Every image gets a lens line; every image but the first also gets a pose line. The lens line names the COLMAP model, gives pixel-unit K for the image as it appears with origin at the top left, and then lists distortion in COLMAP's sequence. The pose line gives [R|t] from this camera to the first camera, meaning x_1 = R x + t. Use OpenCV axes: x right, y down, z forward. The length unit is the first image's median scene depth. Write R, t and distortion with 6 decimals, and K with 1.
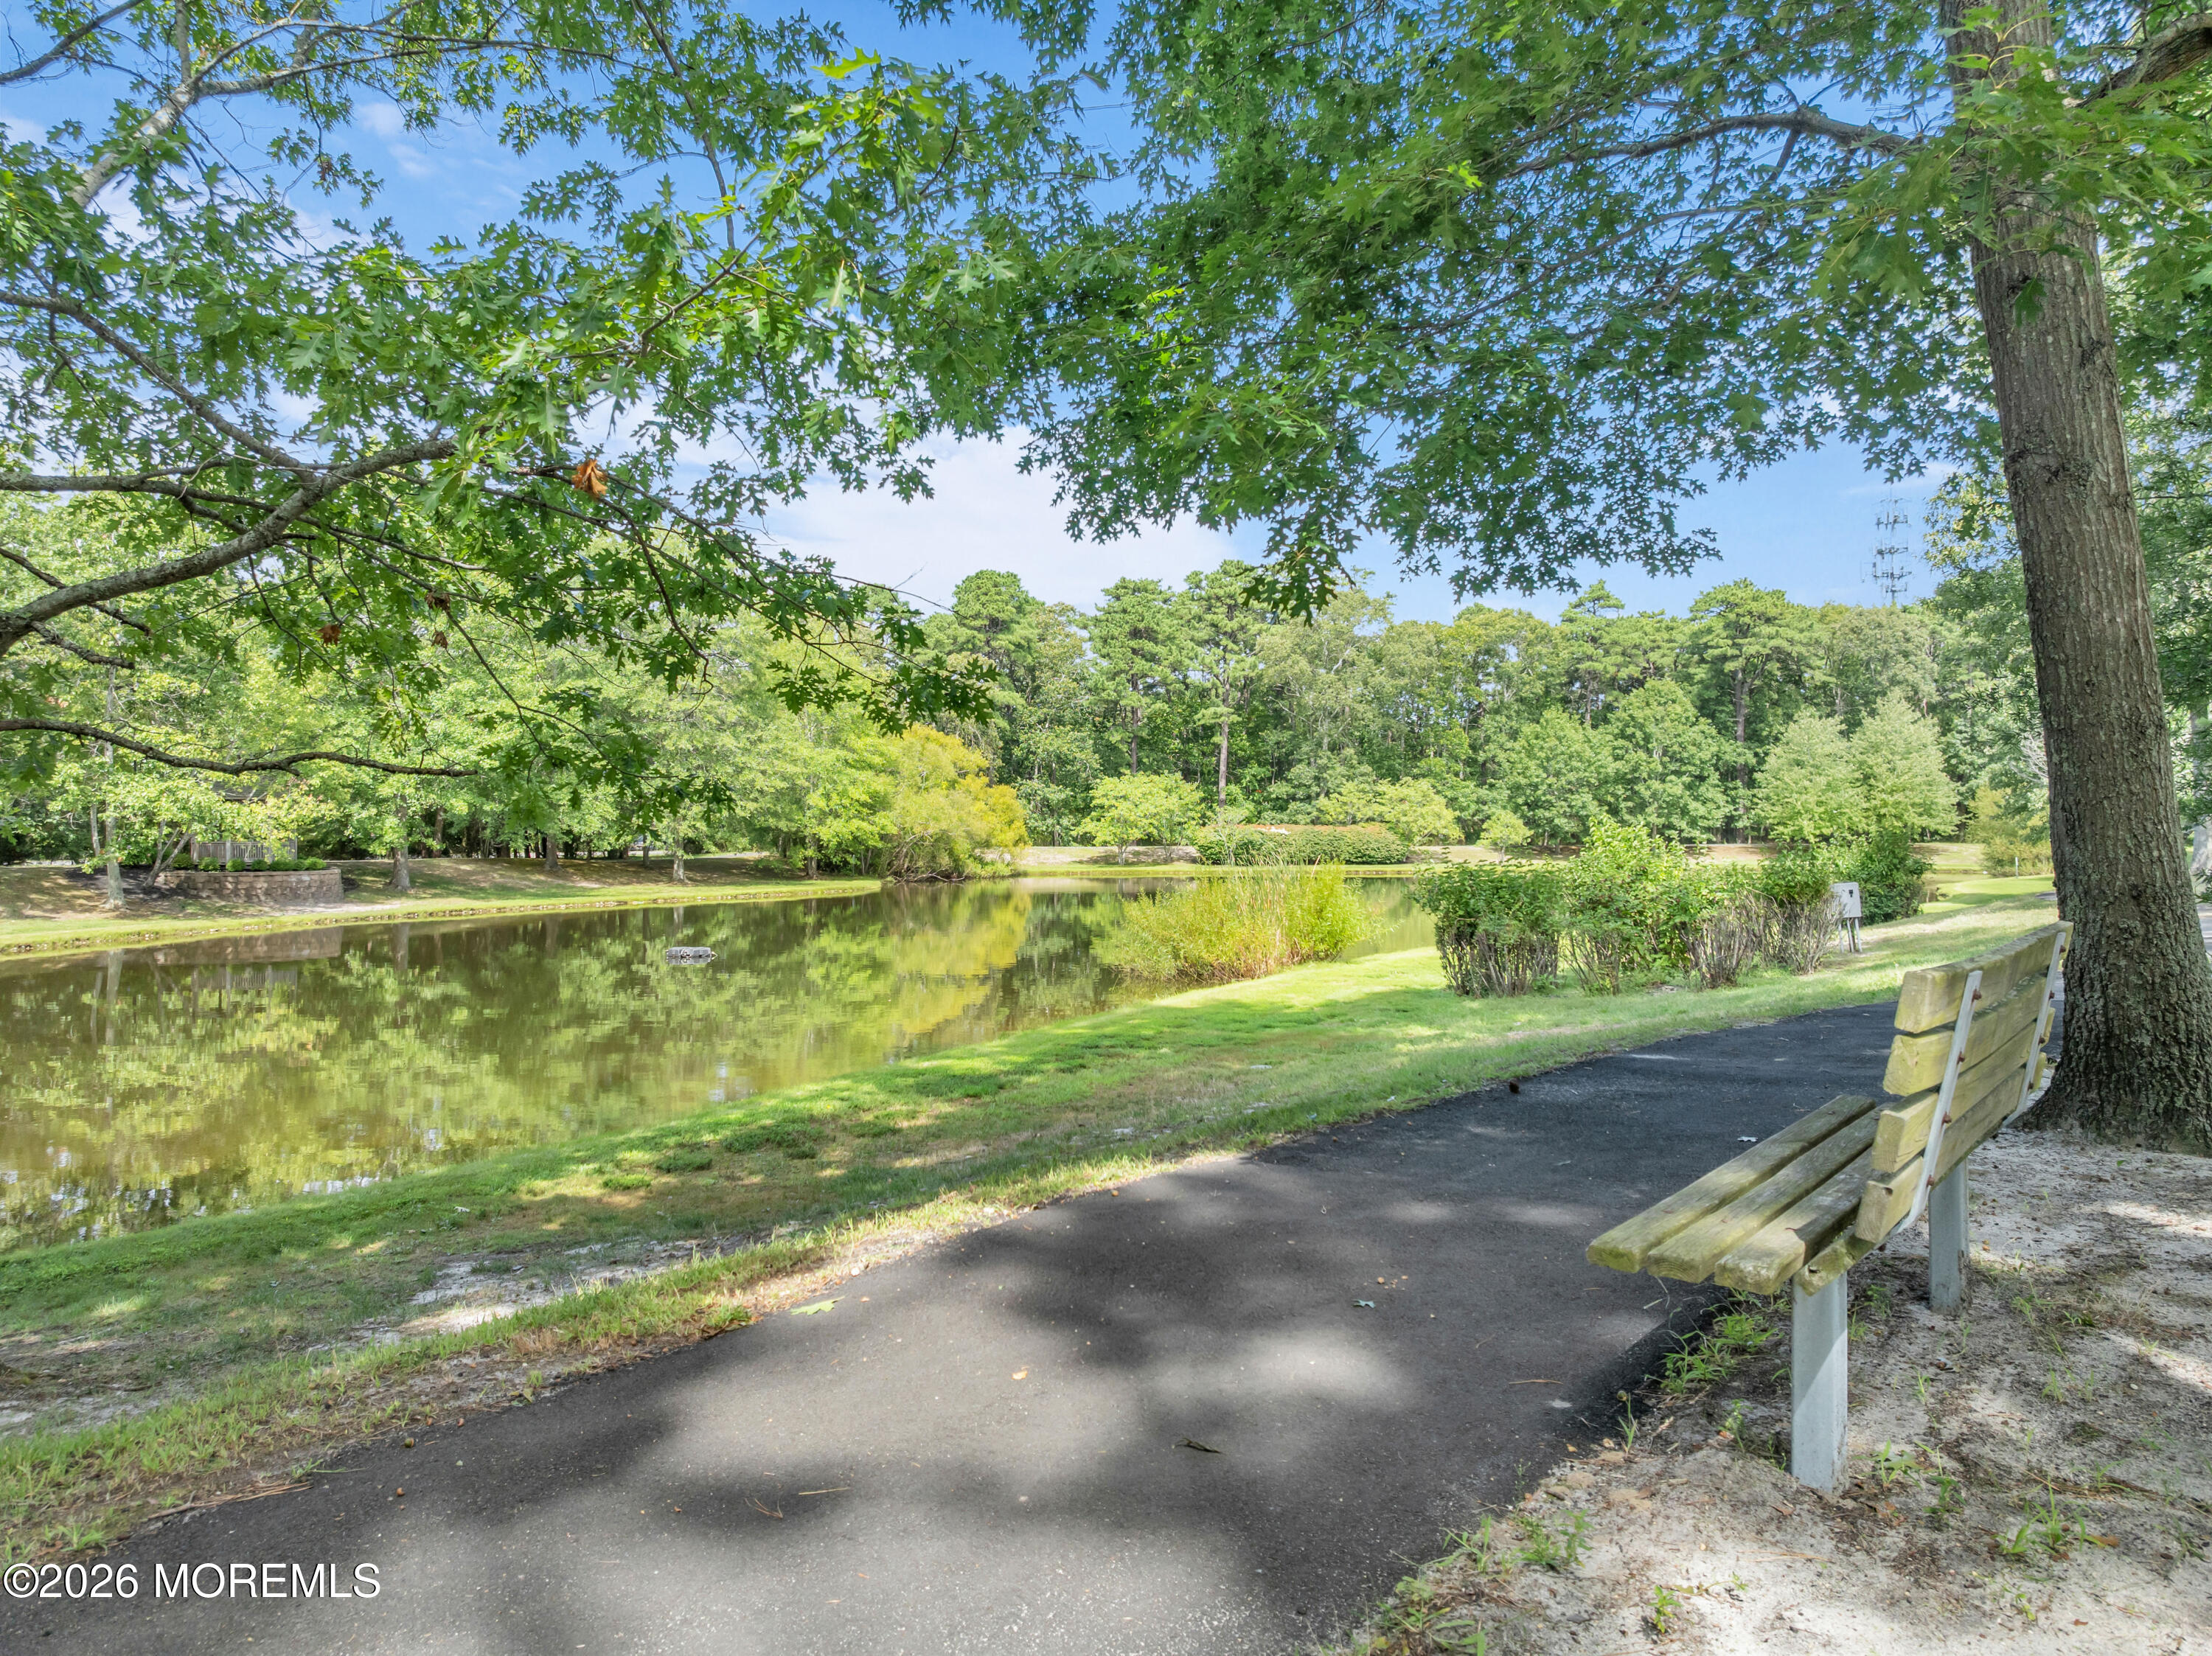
lens RADIAL K [[1574.9, 0, 1106.7], [0, 1574.9, 828.1], [0, 0, 1]] dist [-0.026937, -0.006778]
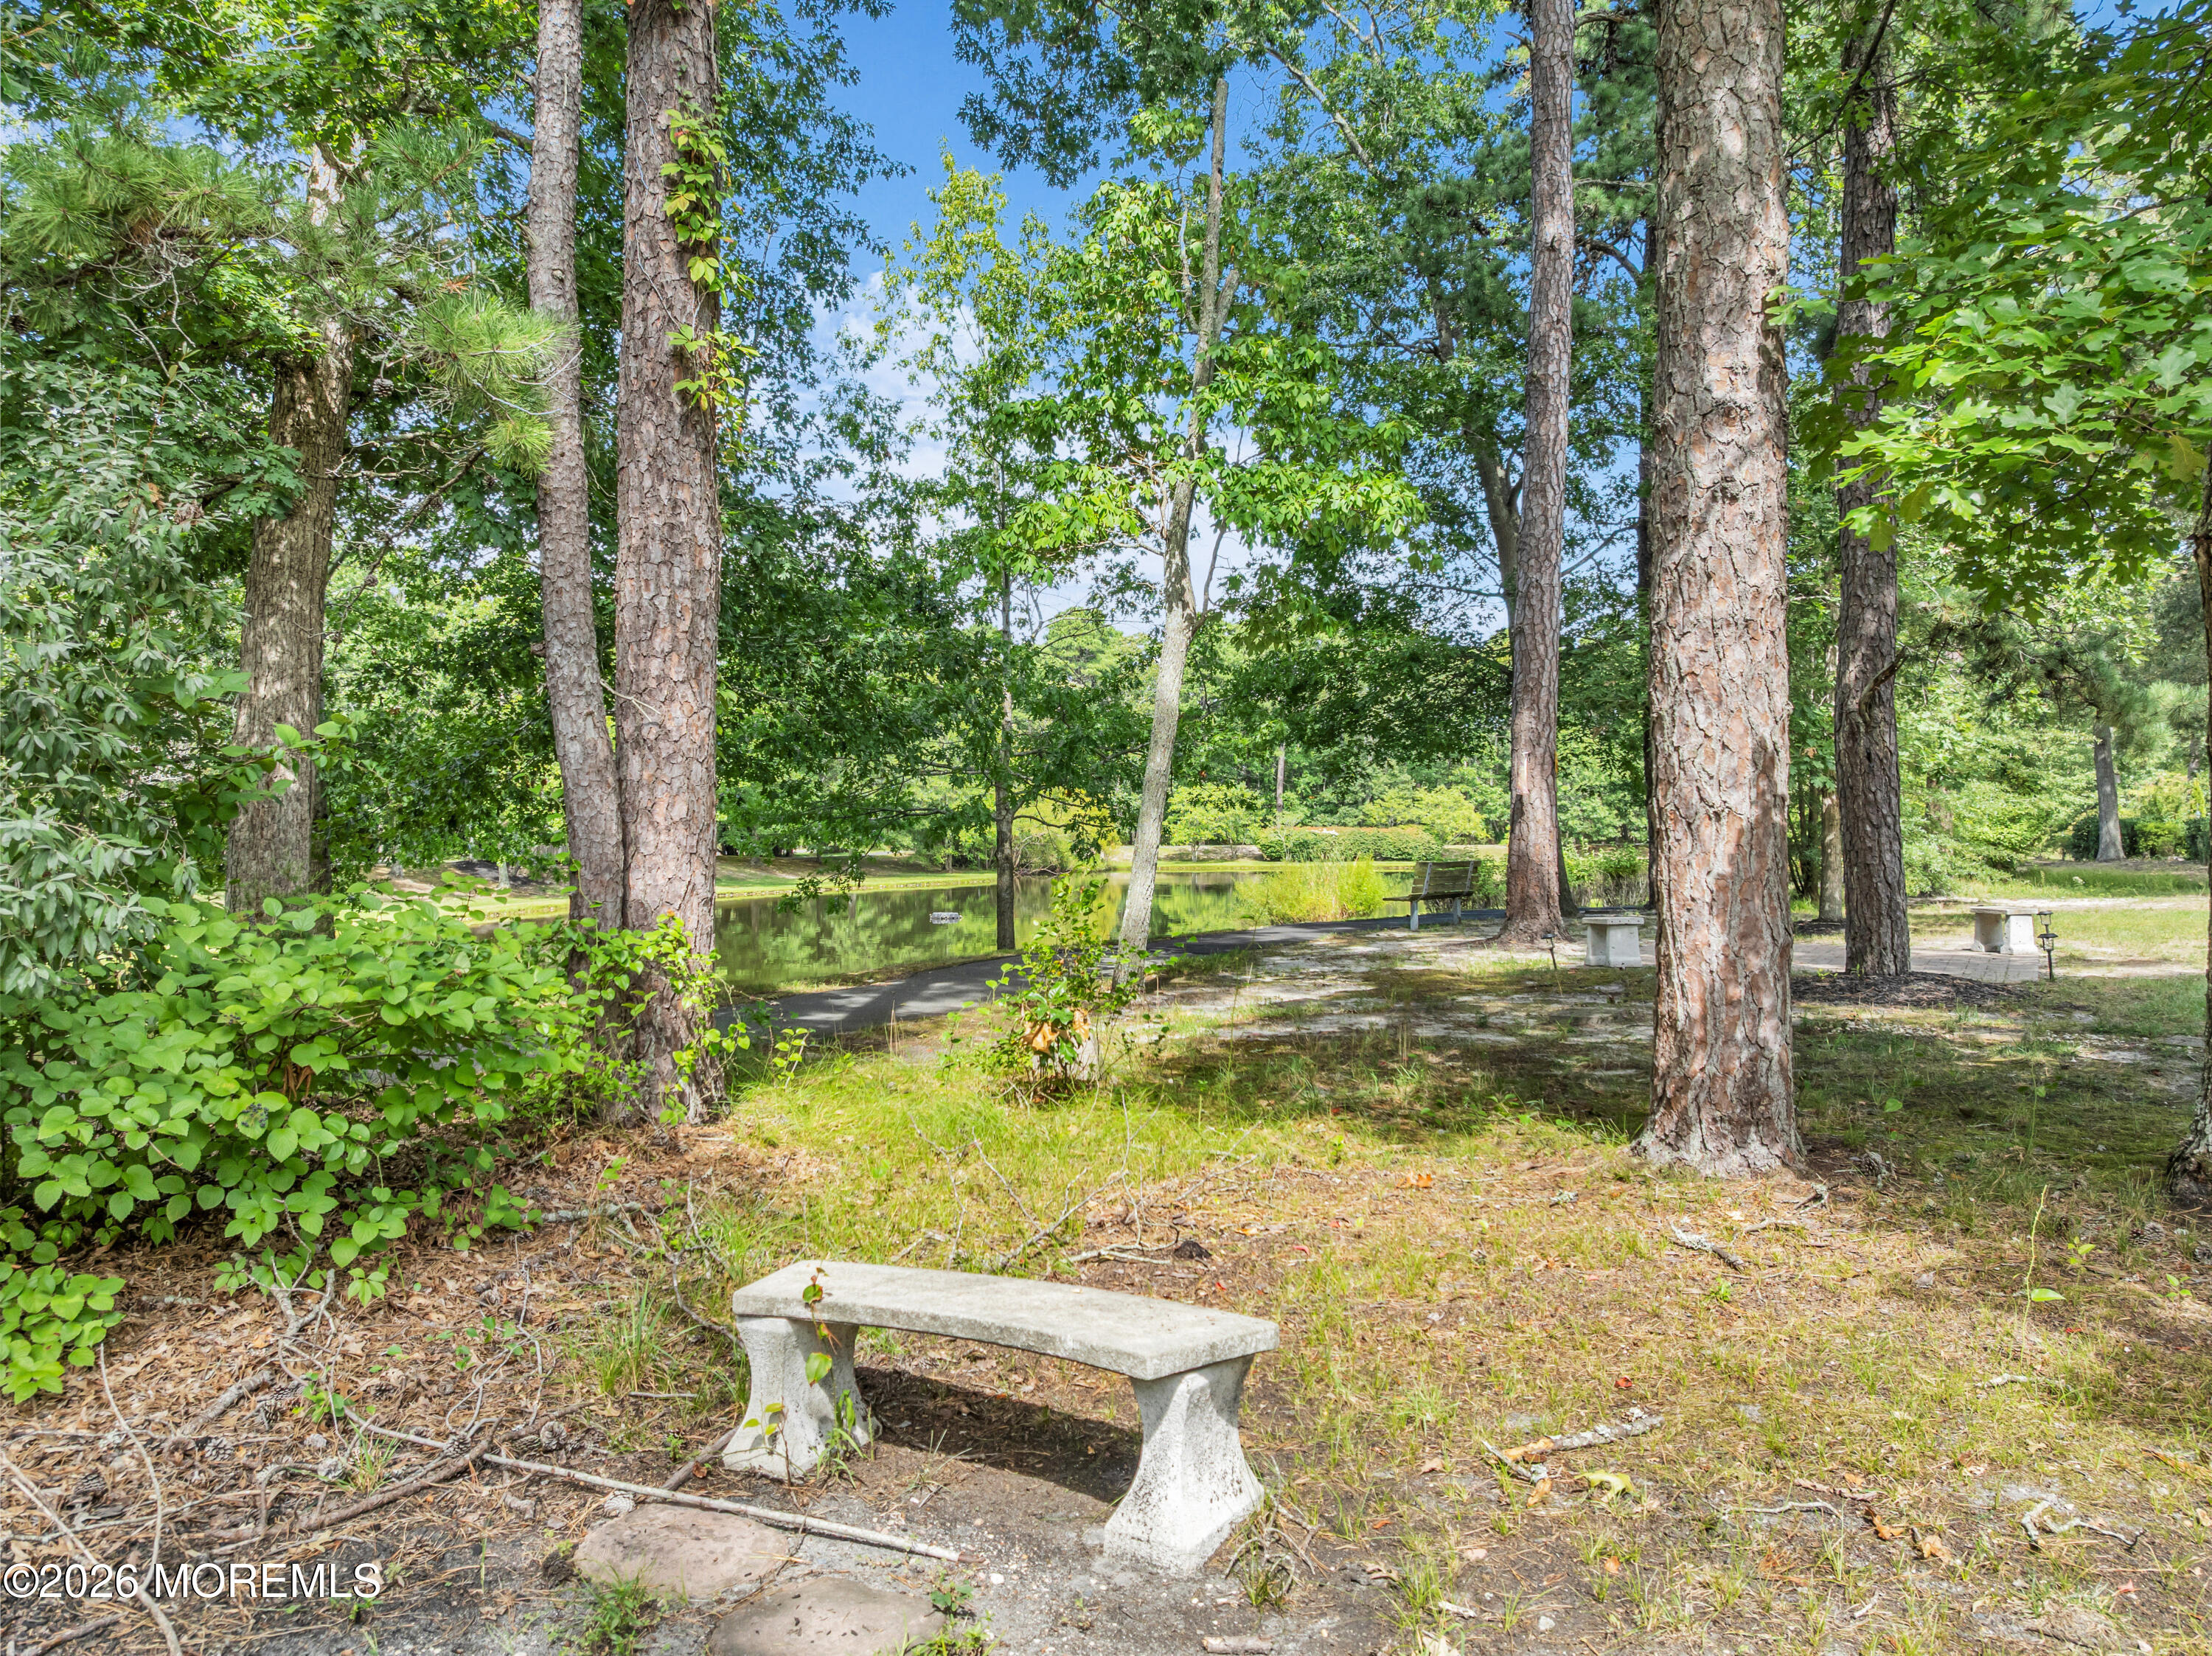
lens RADIAL K [[1574.9, 0, 1105.2], [0, 1574.9, 827.9], [0, 0, 1]] dist [-0.026937, -0.006778]
pose [[0.999682, -0.002517, -0.025088, -0.026539], [0.002487, 0.999996, -0.001254, -0.000122], [0.025091, 0.001191, 0.999684, -0.157826]]
